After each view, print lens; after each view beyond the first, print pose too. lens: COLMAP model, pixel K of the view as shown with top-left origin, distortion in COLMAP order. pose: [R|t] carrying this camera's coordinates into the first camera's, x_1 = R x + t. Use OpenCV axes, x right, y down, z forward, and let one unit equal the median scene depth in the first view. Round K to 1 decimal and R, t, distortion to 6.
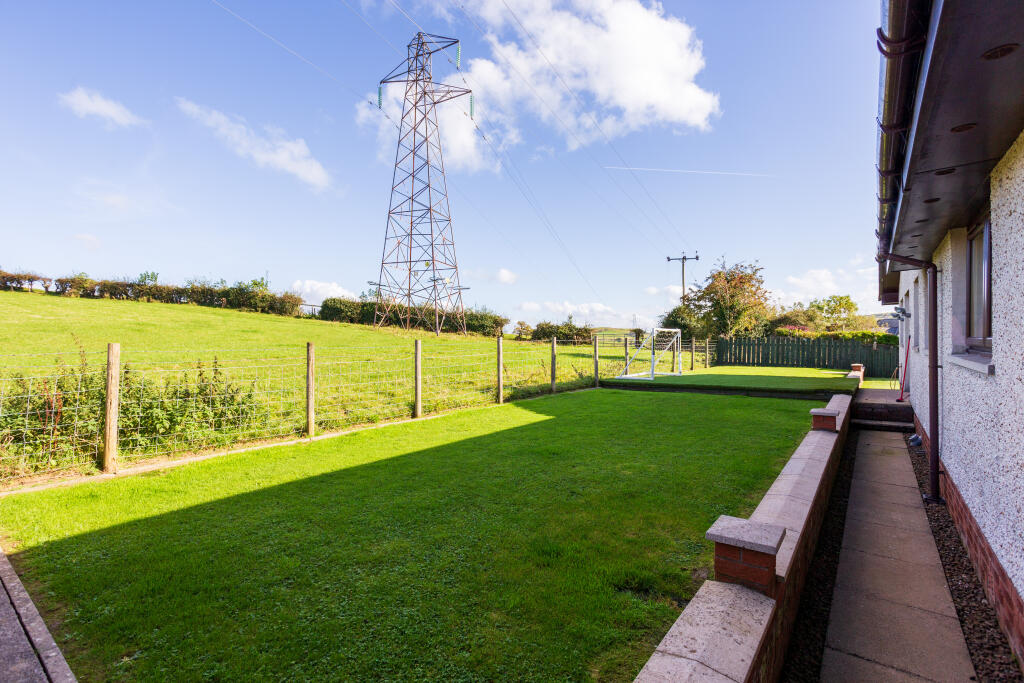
lens RADIAL K [[497.2, 0, 512.0], [0, 497.2, 341.5], [0, 0, 1]] dist [-0.037385, 0.021678]
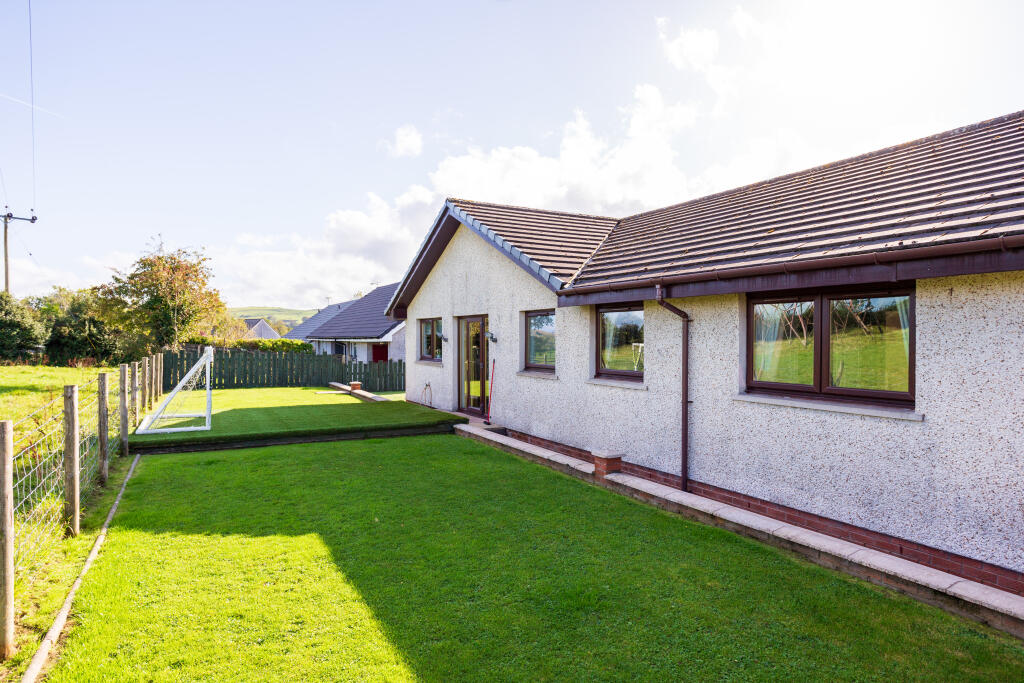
lens RADIAL K [[616.3, 0, 512.0], [0, 616.3, 341.5], [0, 0, 1]] dist [0.000133, 0.000641]
pose [[0.433054, 0.002515, 0.901364, -0.151304], [-0.003027, 0.999995, -0.001336, -0.020526], [-0.901363, -0.002150, 0.433059, 0.169140]]
